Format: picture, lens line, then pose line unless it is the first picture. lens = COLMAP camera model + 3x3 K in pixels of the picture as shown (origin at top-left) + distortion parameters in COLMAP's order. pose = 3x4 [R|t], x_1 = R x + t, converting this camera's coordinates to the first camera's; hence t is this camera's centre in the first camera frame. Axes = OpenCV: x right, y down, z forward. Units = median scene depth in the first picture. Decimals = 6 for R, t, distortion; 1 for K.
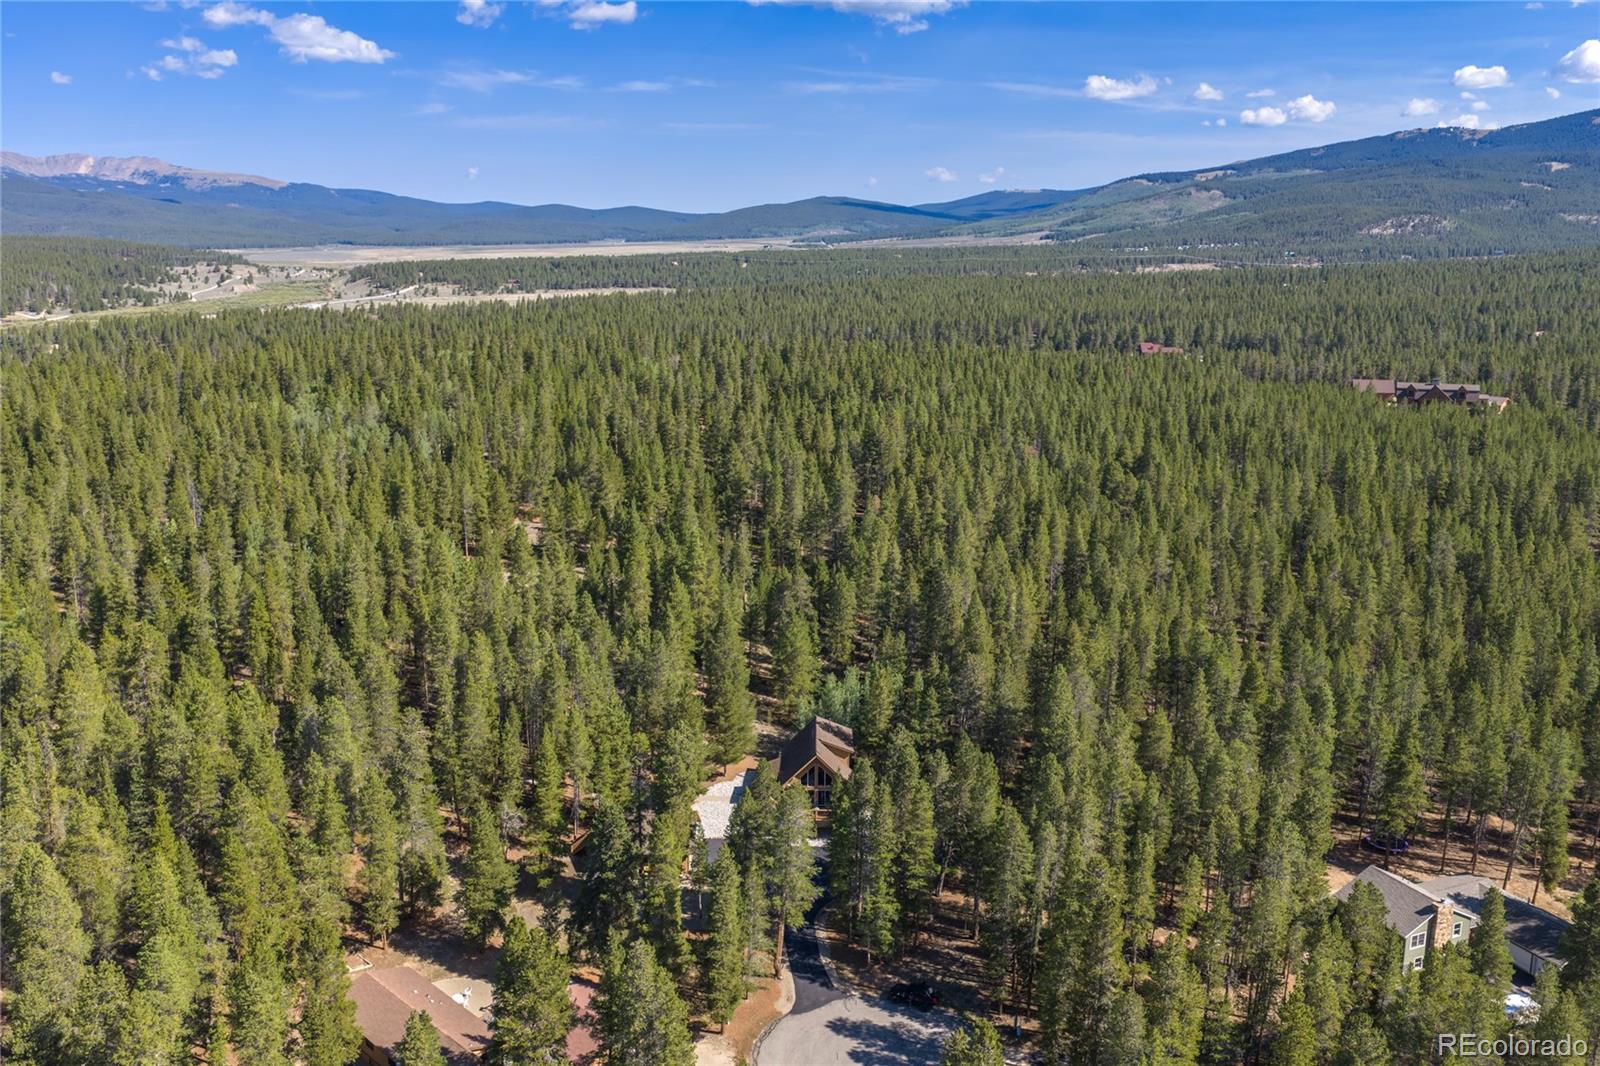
lens RADIAL K [[1282.3, 0, 773.1], [0, 1282.3, 533.2], [0, 0, 1]] dist [0.008691, -0.002623]
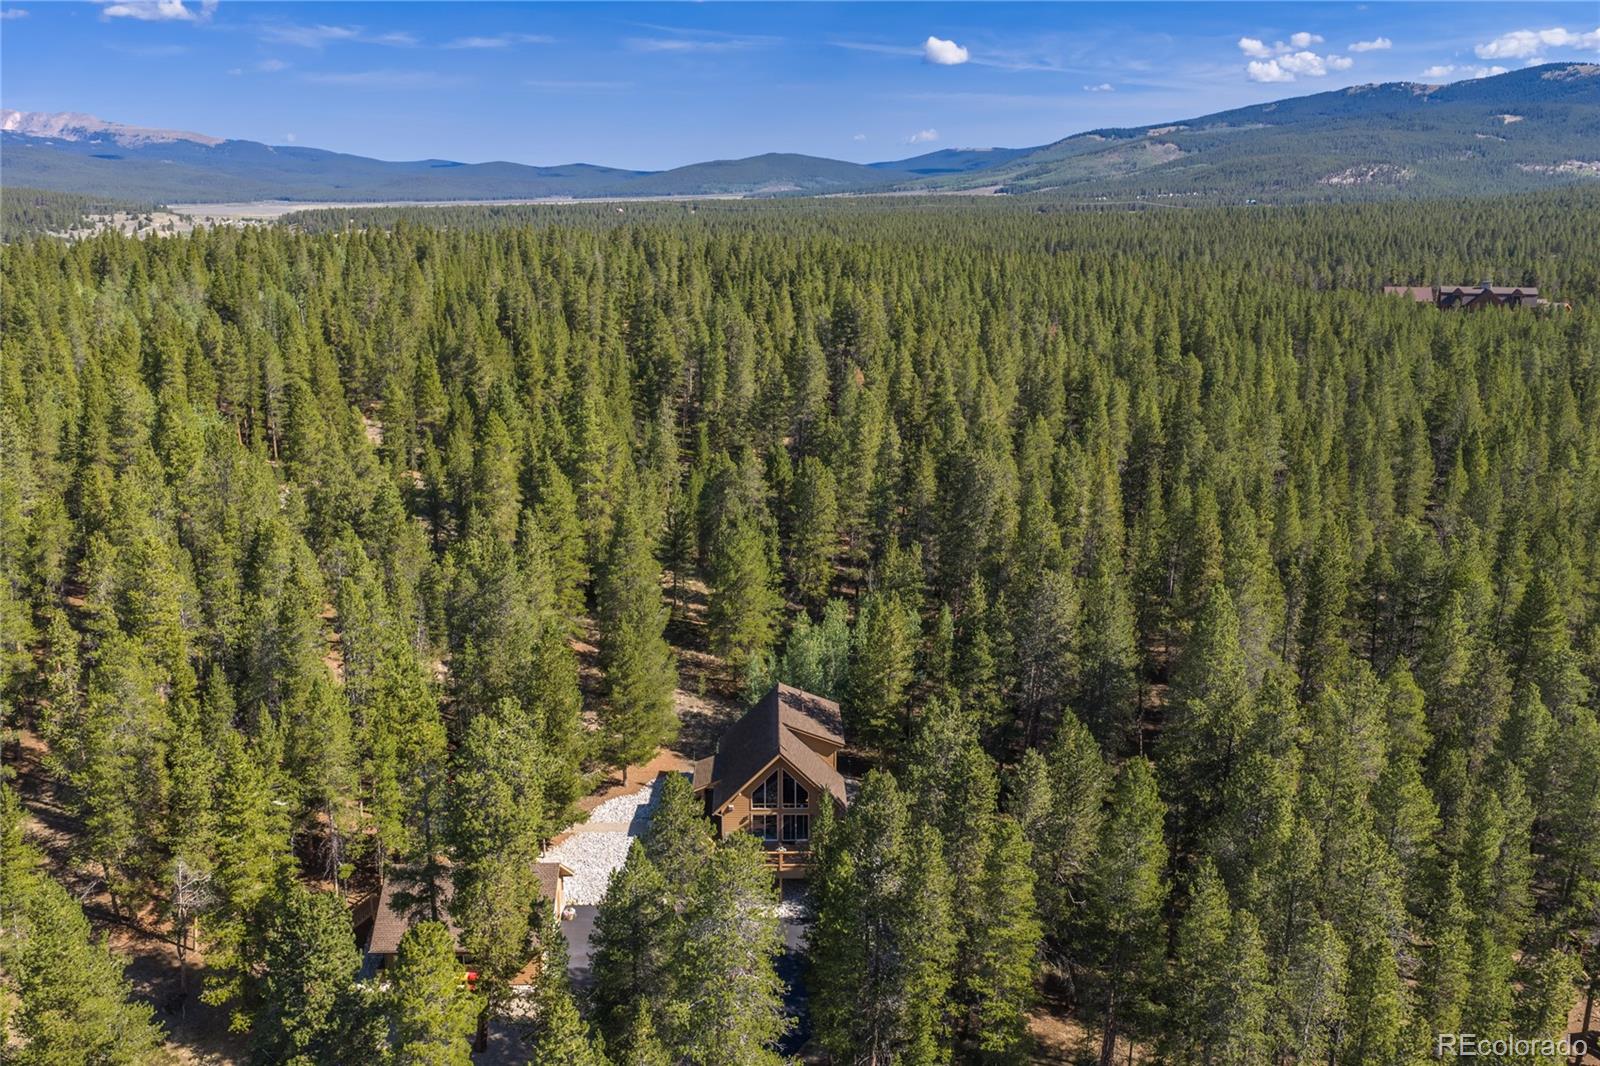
lens RADIAL K [[1269.9, 0, 800.0], [0, 1269.9, 533.0], [0, 0, 1]] dist [-0.001568, 0.002644]
pose [[0.998277, -0.006155, 0.058352, 0.008718], [0.004546, 0.999607, 0.027656, 0.049267], [-0.058499, -0.027343, 0.997913, 0.357687]]
